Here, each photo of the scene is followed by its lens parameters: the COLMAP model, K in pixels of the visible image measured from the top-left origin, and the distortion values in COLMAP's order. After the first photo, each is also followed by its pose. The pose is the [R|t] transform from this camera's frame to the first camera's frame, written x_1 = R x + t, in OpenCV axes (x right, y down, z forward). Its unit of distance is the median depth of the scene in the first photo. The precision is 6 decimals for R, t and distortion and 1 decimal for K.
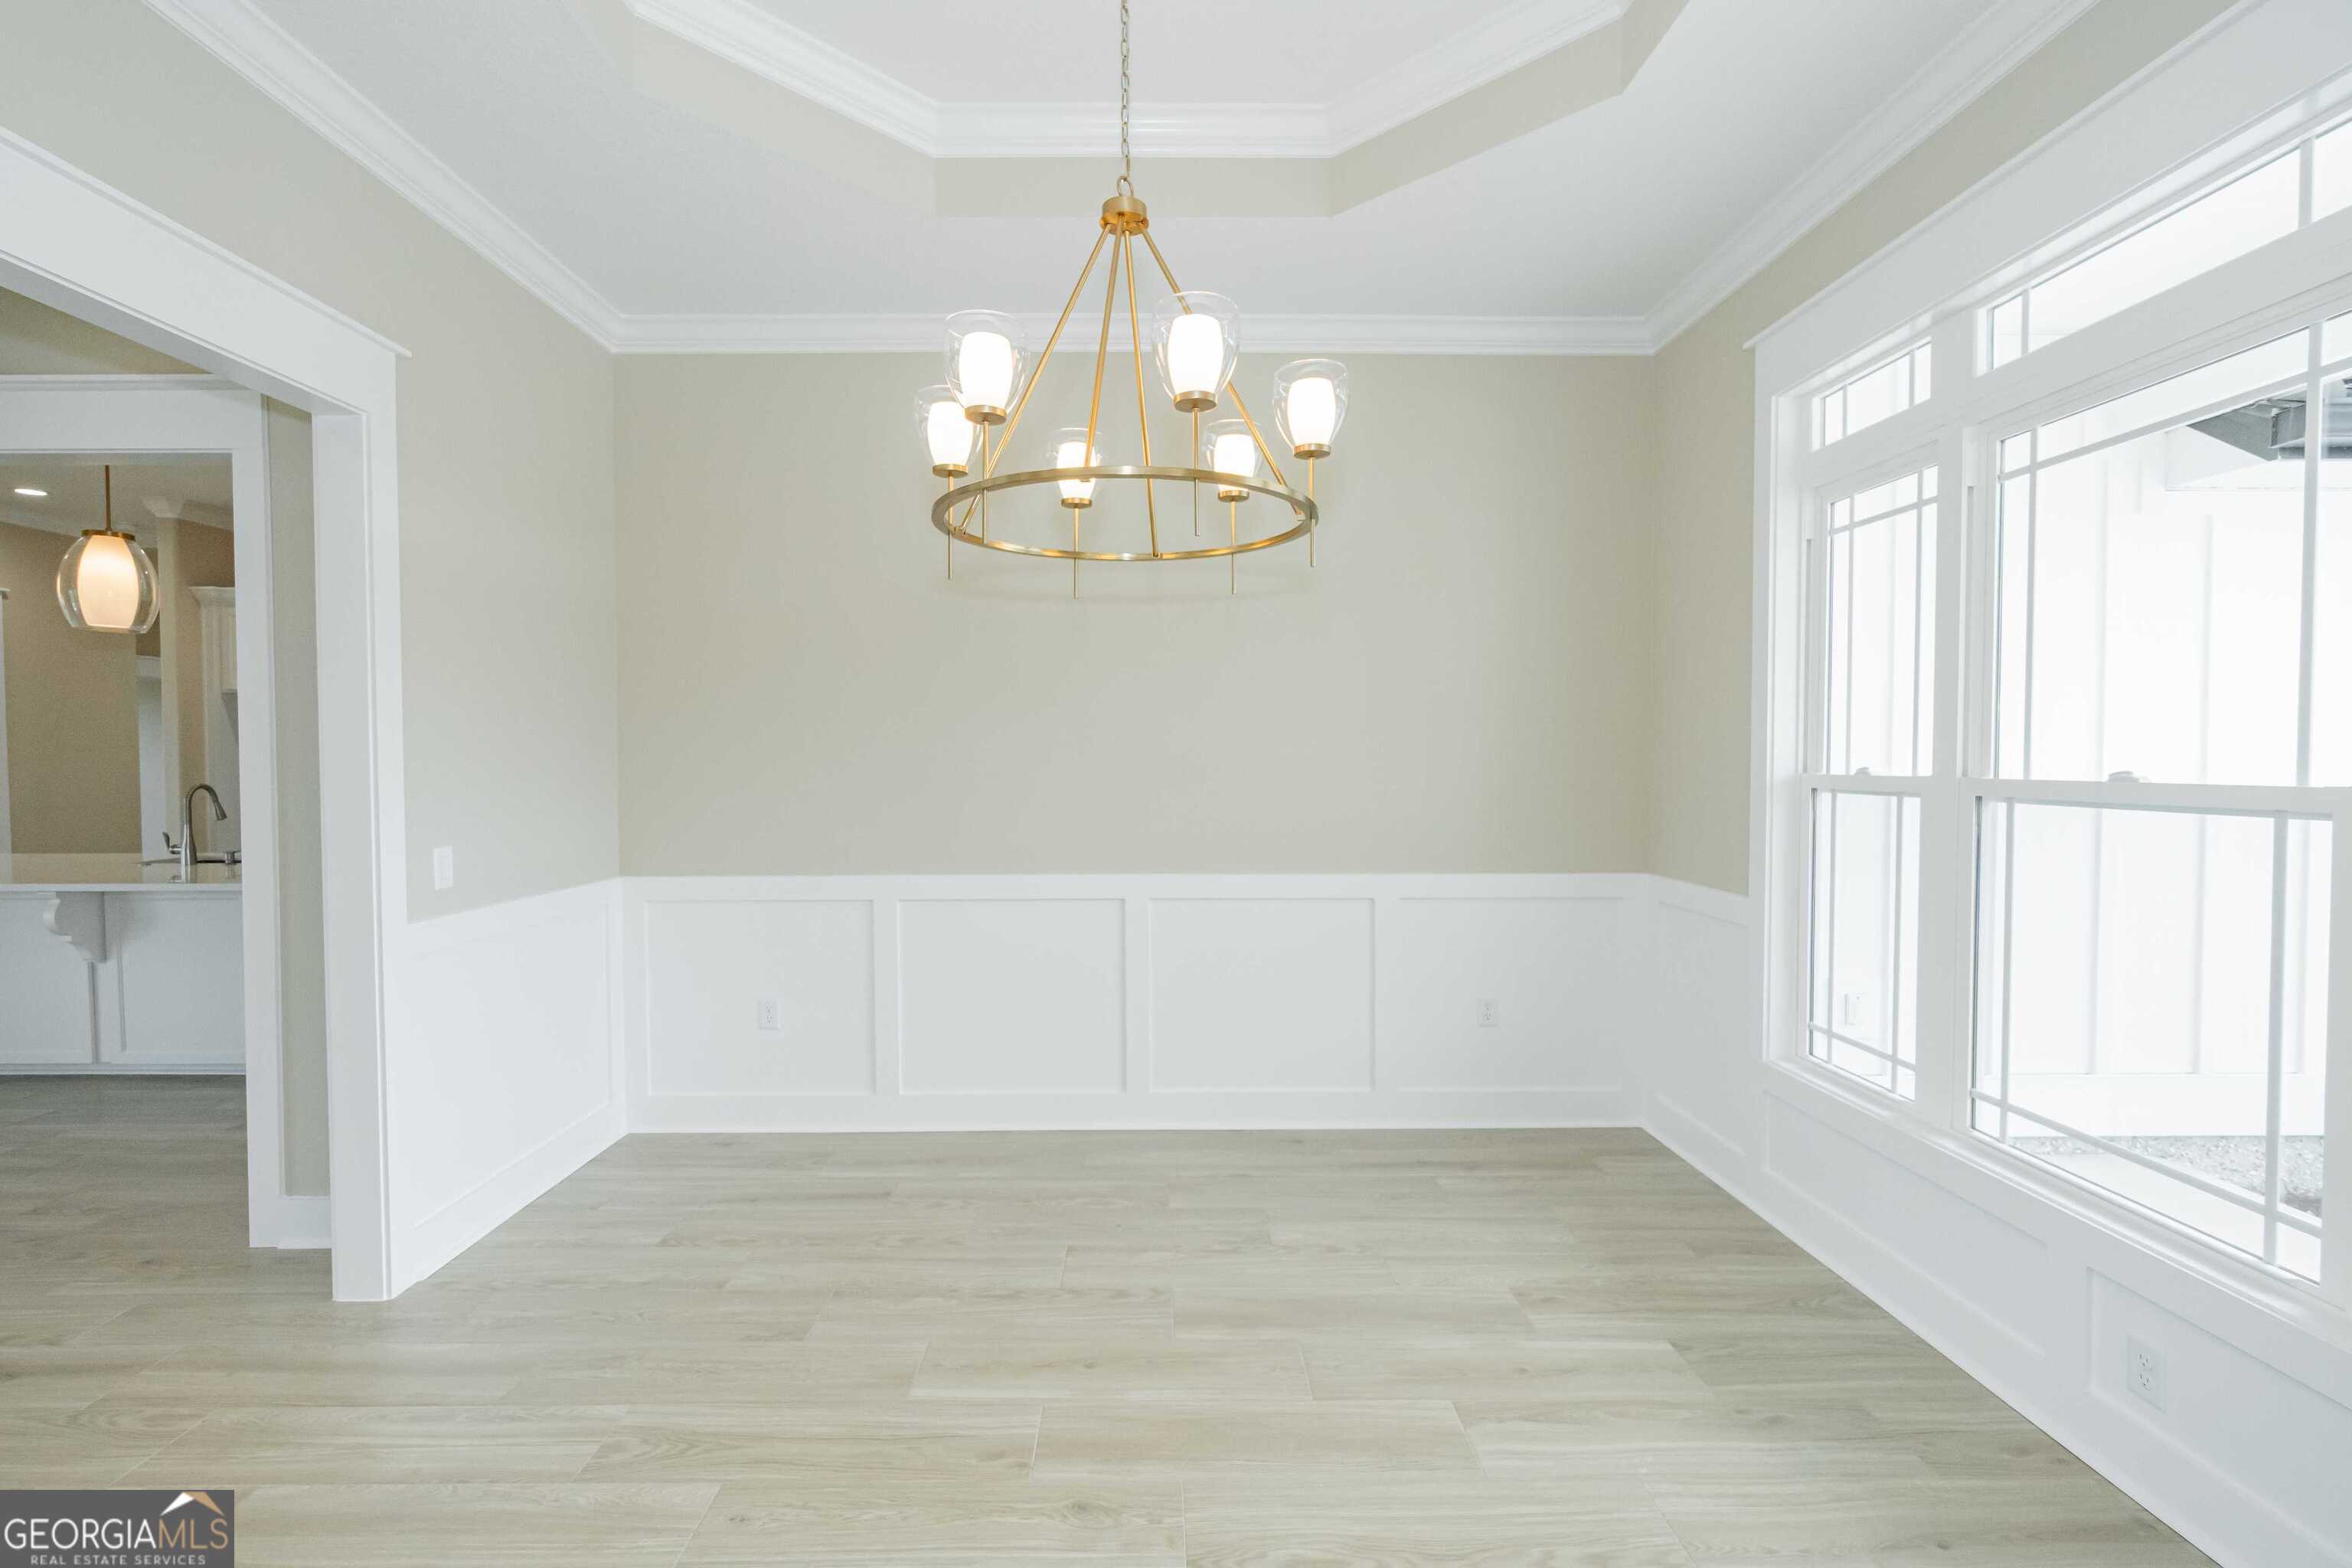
lens RADIAL K [[1031.9, 0, 1173.4], [0, 1031.9, 772.1], [0, 0, 1]] dist [0.003599, 0.000591]
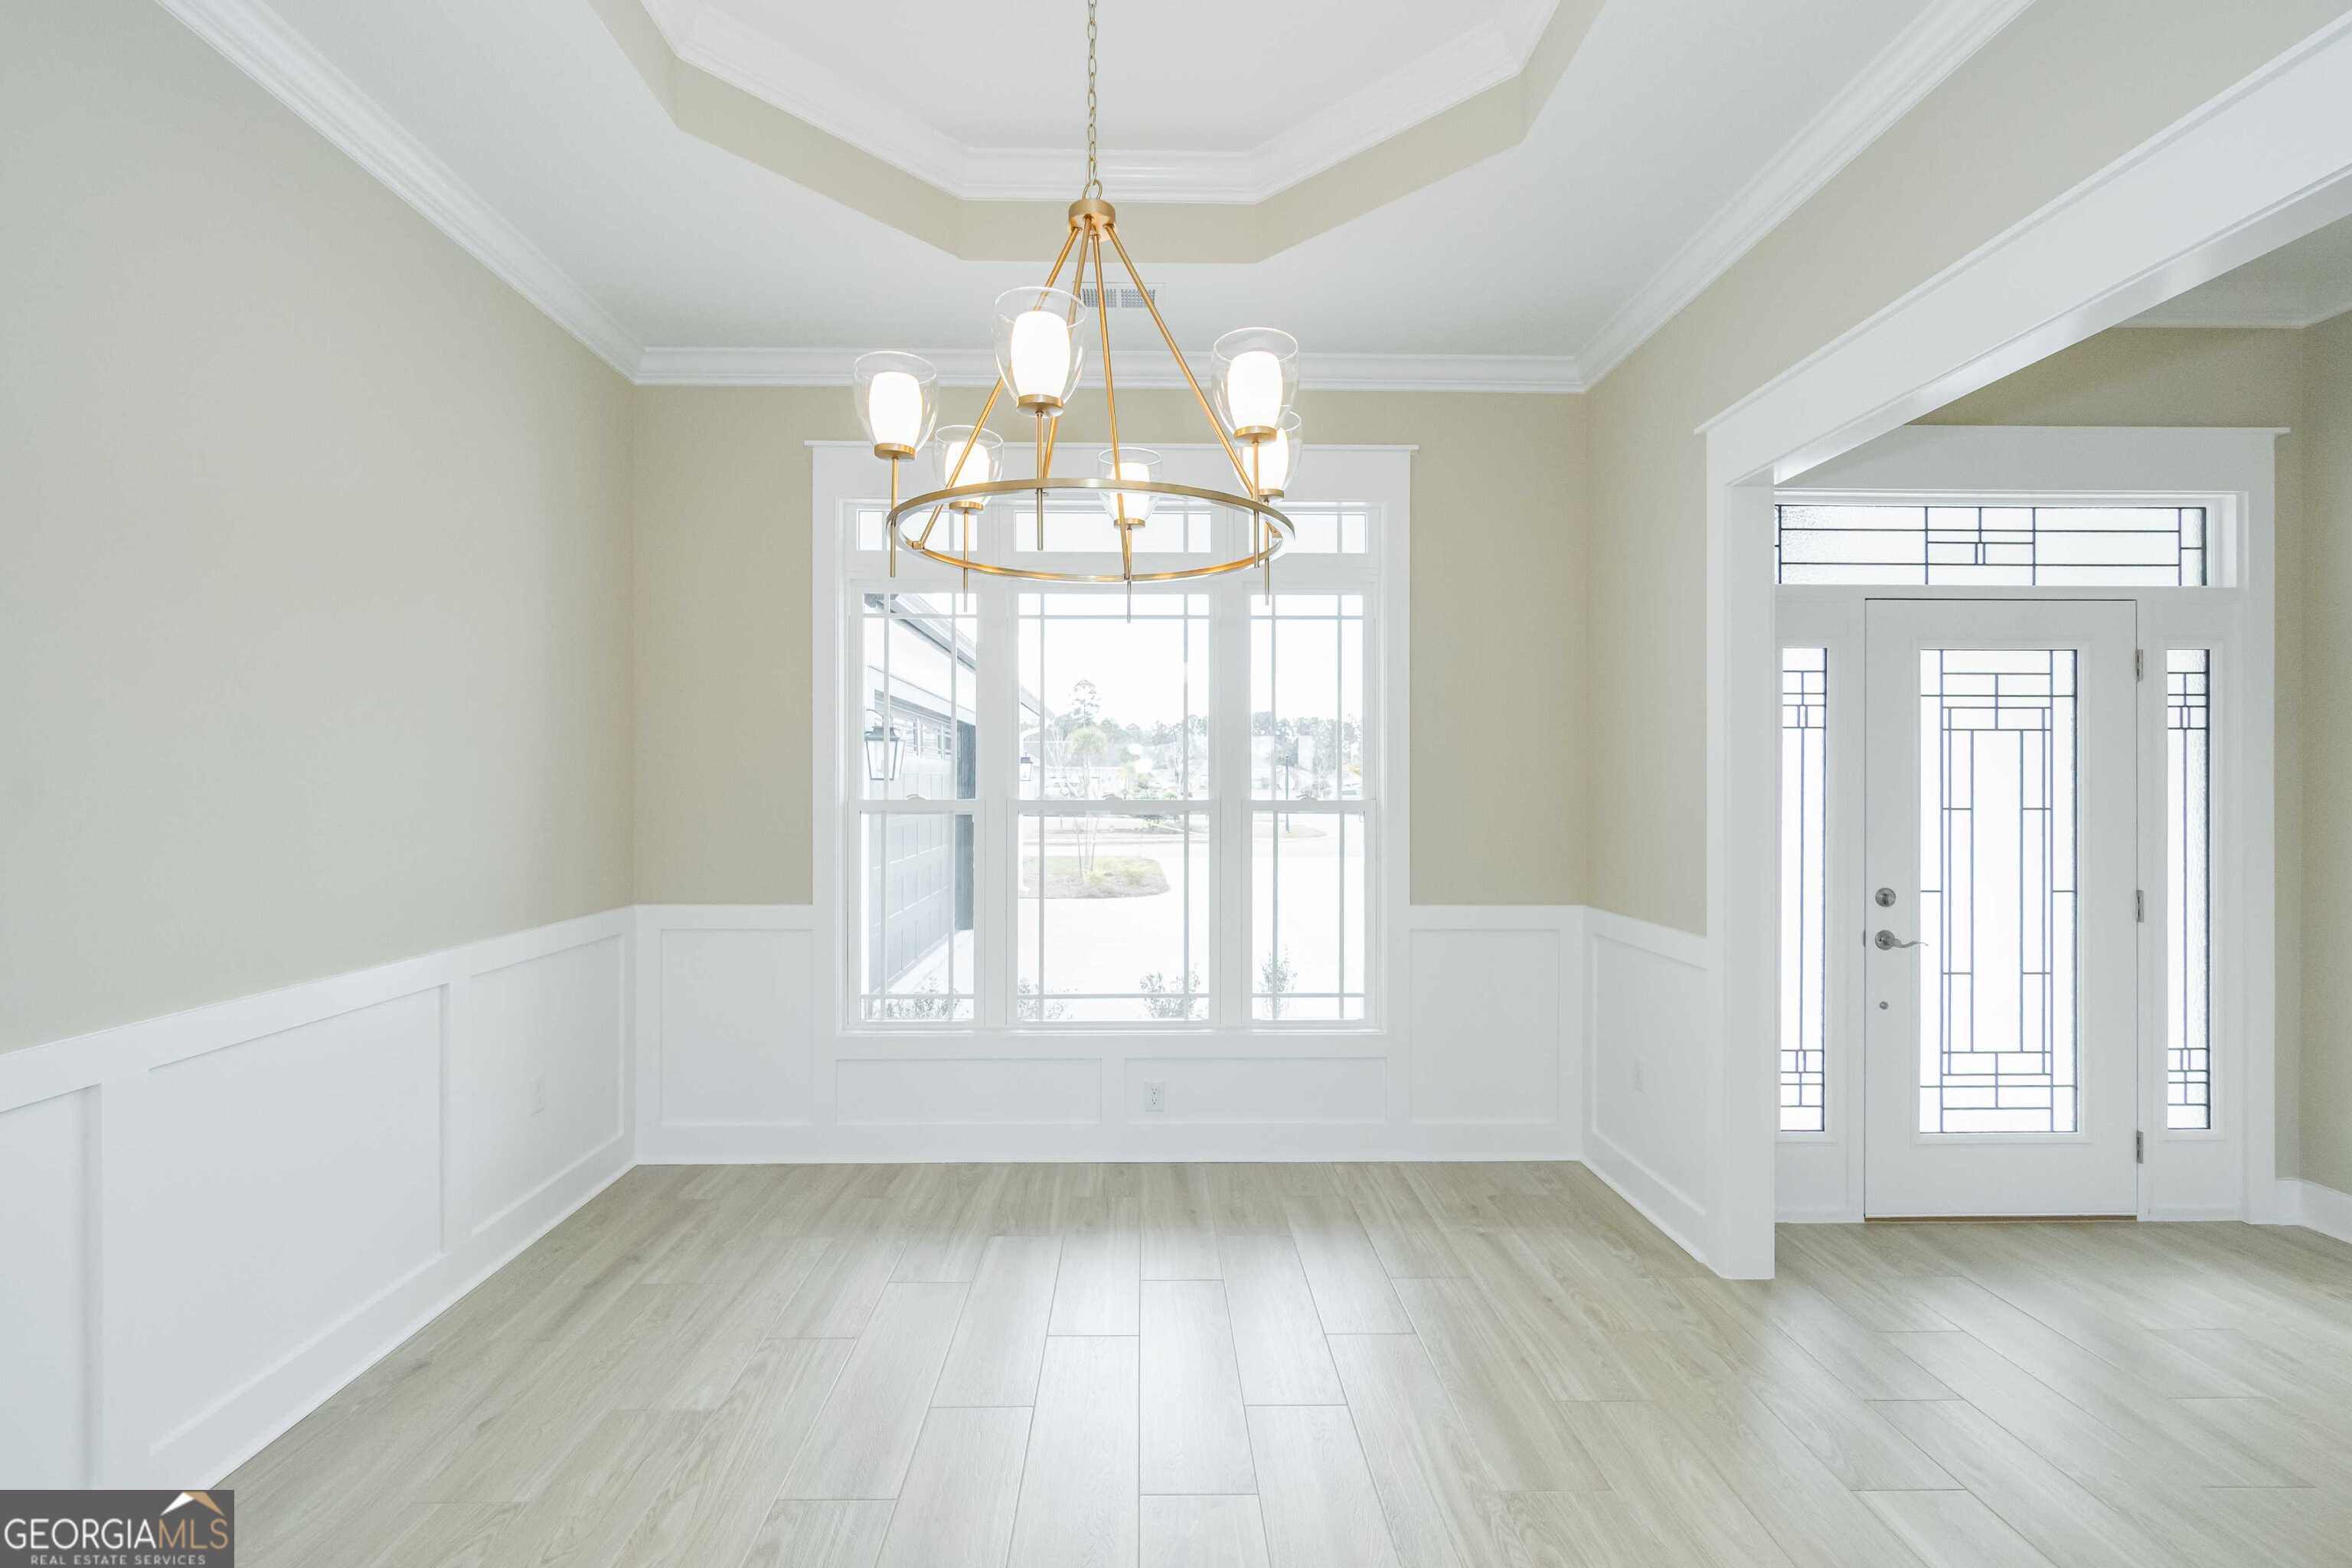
lens RADIAL K [[1031.9, 0, 1169.2], [0, 1031.9, 791.4], [0, 0, 1]] dist [0.003599, 0.000591]
pose [[-0.021647, -0.001719, 0.999764, -0.606733], [0.009116, 0.999957, 0.001917, -0.006824], [-0.999724, 0.009155, -0.021630, 0.588670]]
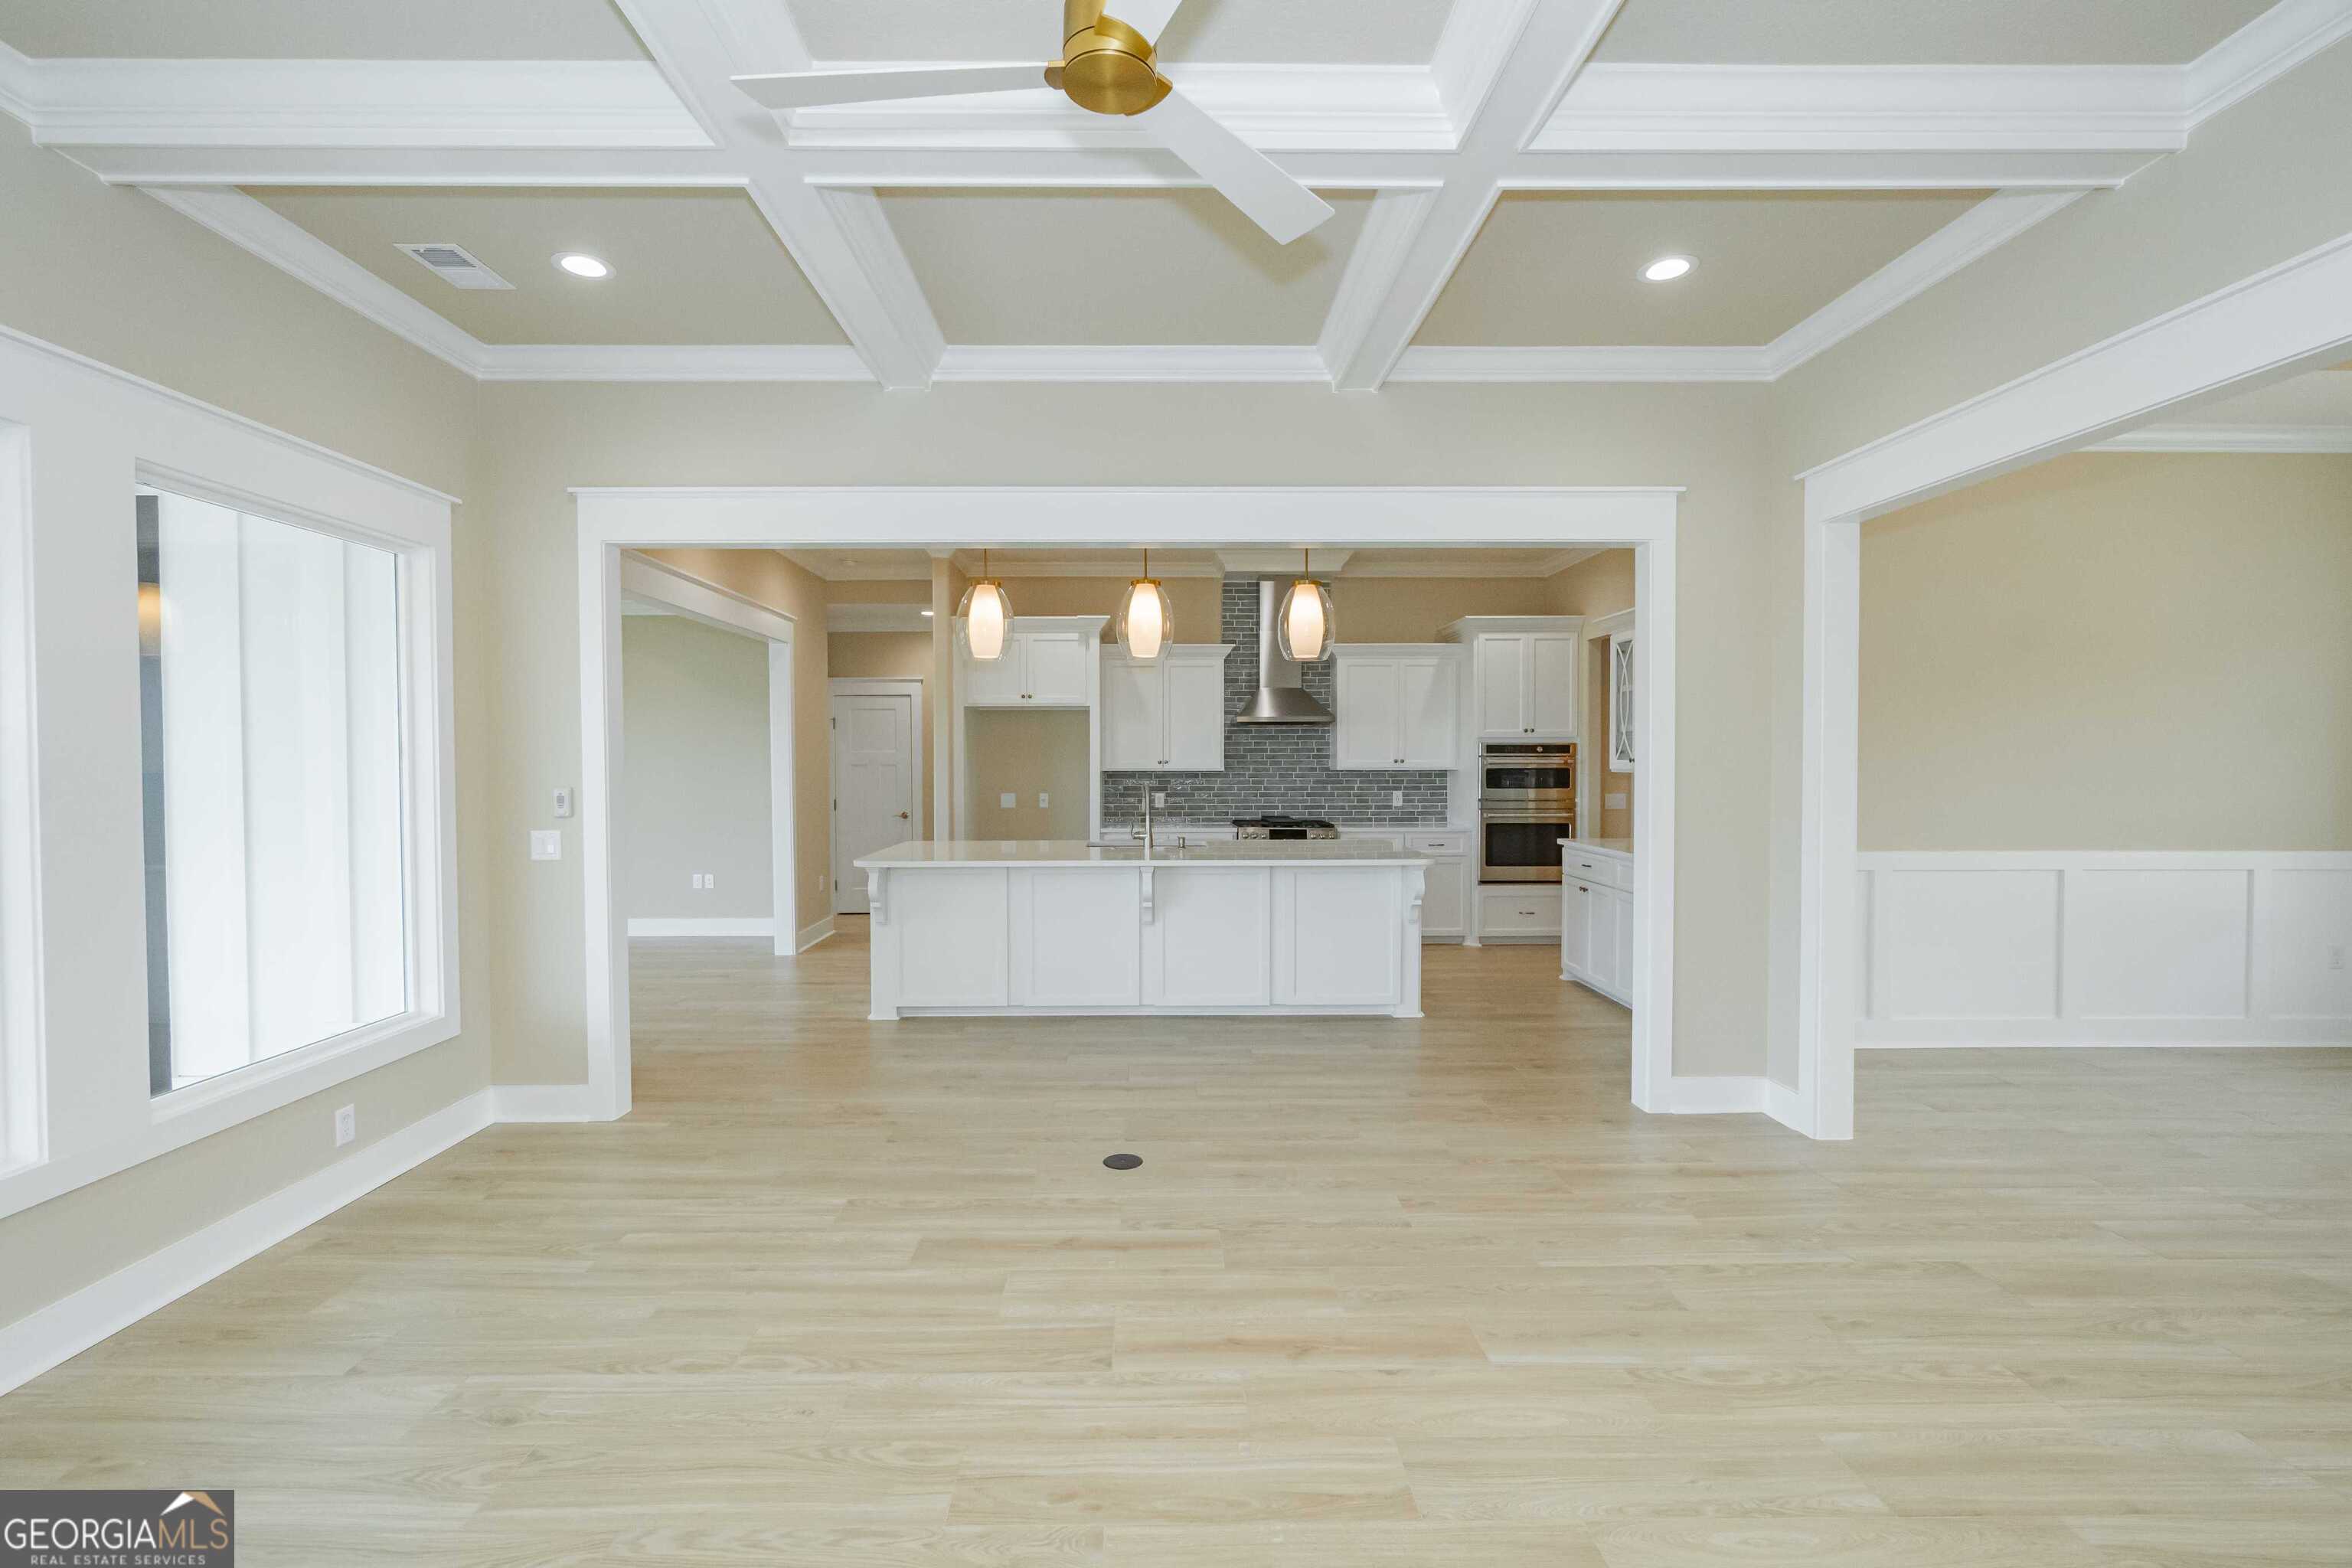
lens RADIAL K [[1031.9, 0, 1173.4], [0, 1031.9, 775.3], [0, 0, 1]] dist [0.003599, 0.000591]
pose [[0.999737, 0.001869, 0.022848, -1.383120], [-0.001848, 0.999998, -0.000932, 0.005973], [-0.022850, 0.000889, 0.999739, -0.330523]]
